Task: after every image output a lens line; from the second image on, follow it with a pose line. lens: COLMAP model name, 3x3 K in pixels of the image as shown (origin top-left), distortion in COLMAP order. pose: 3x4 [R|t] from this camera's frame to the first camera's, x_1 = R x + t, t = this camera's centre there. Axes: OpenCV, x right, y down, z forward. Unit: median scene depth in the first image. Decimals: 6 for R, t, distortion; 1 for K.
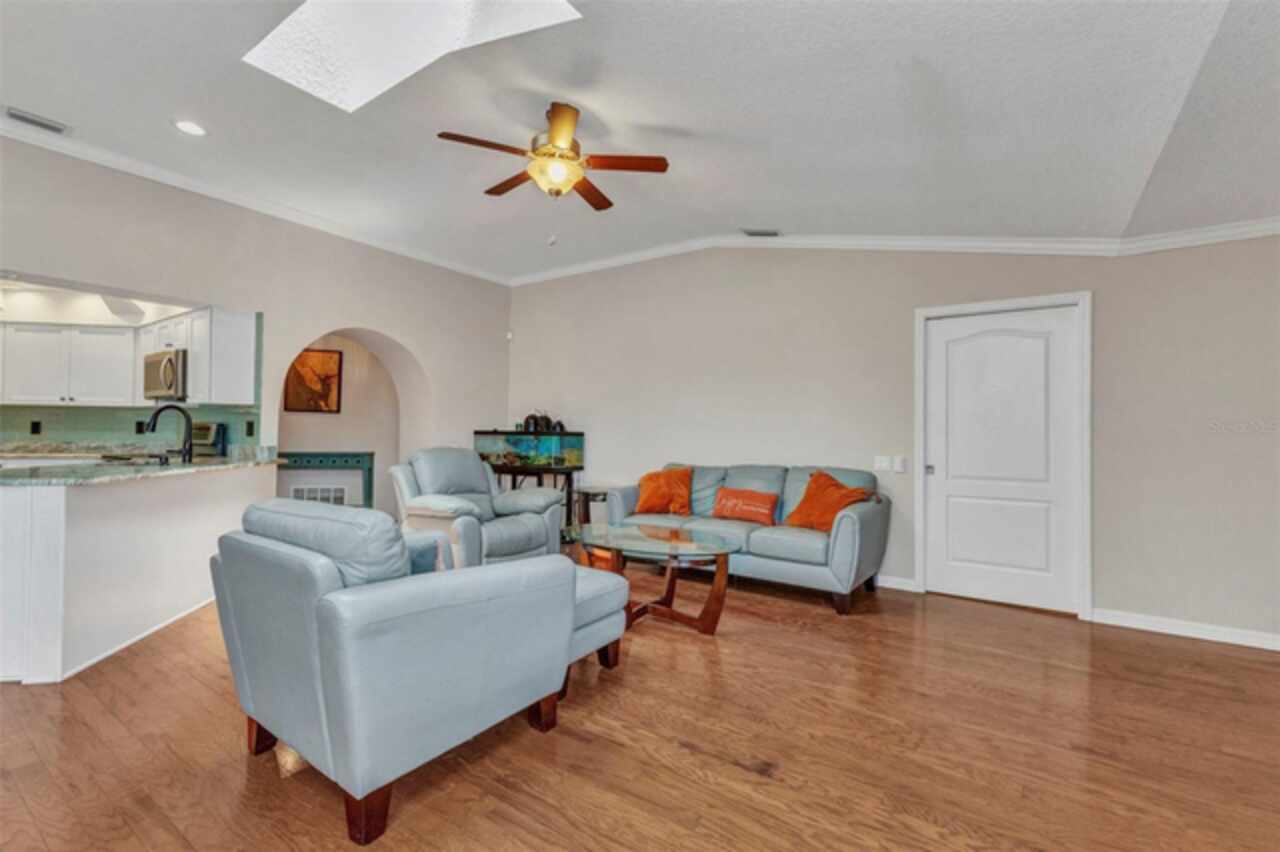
lens RADIAL K [[540.1, 0, 644.6], [0, 540.1, 423.8], [0, 0, 1]] dist [0.002184, 0.000285]
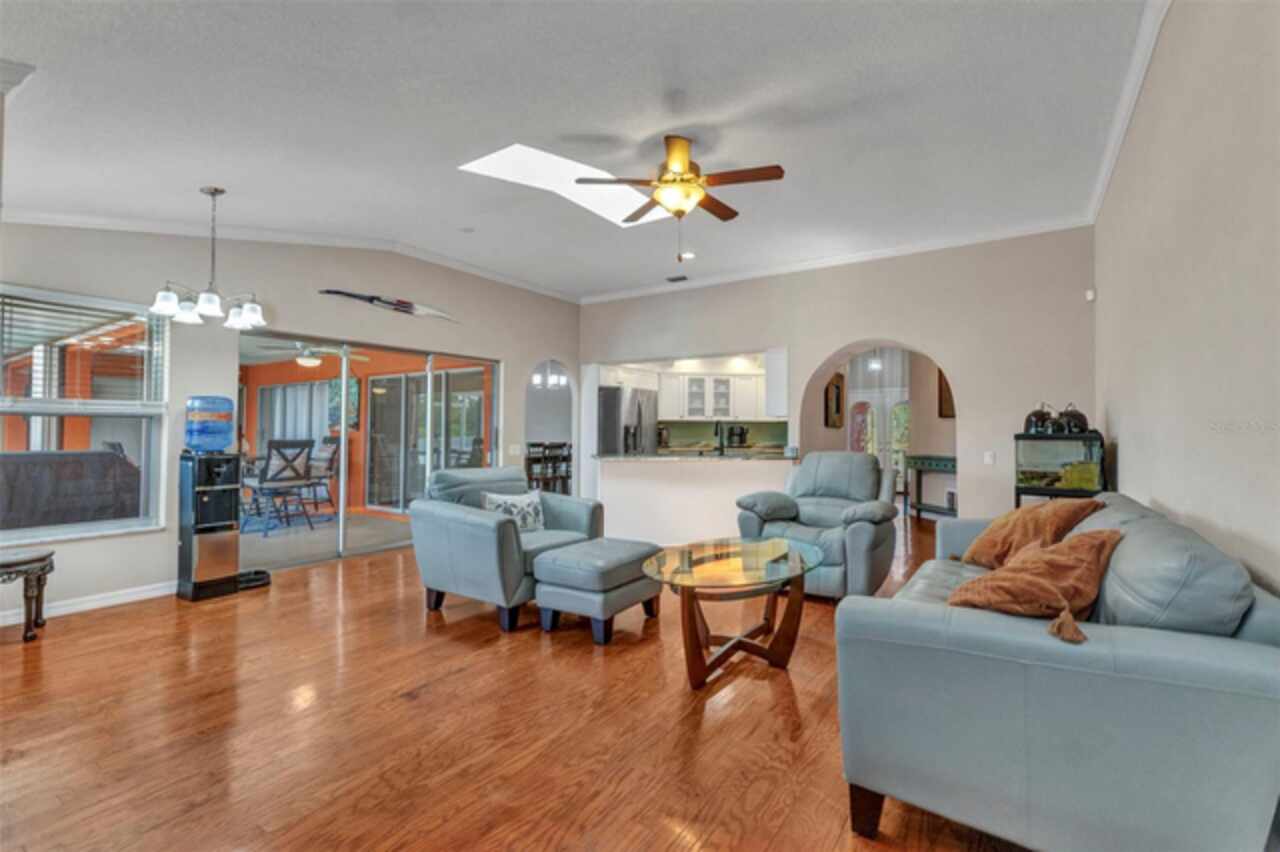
lens RADIAL K [[540.1, 0, 644.6], [0, 540.1, 423.8], [0, 0, 1]] dist [0.002184, 0.000285]
pose [[0.044166, -0.030980, -0.998544, 1.124740], [0.018316, 0.999376, -0.030195, 0.030761], [0.998856, -0.016955, 0.044706, 1.096510]]
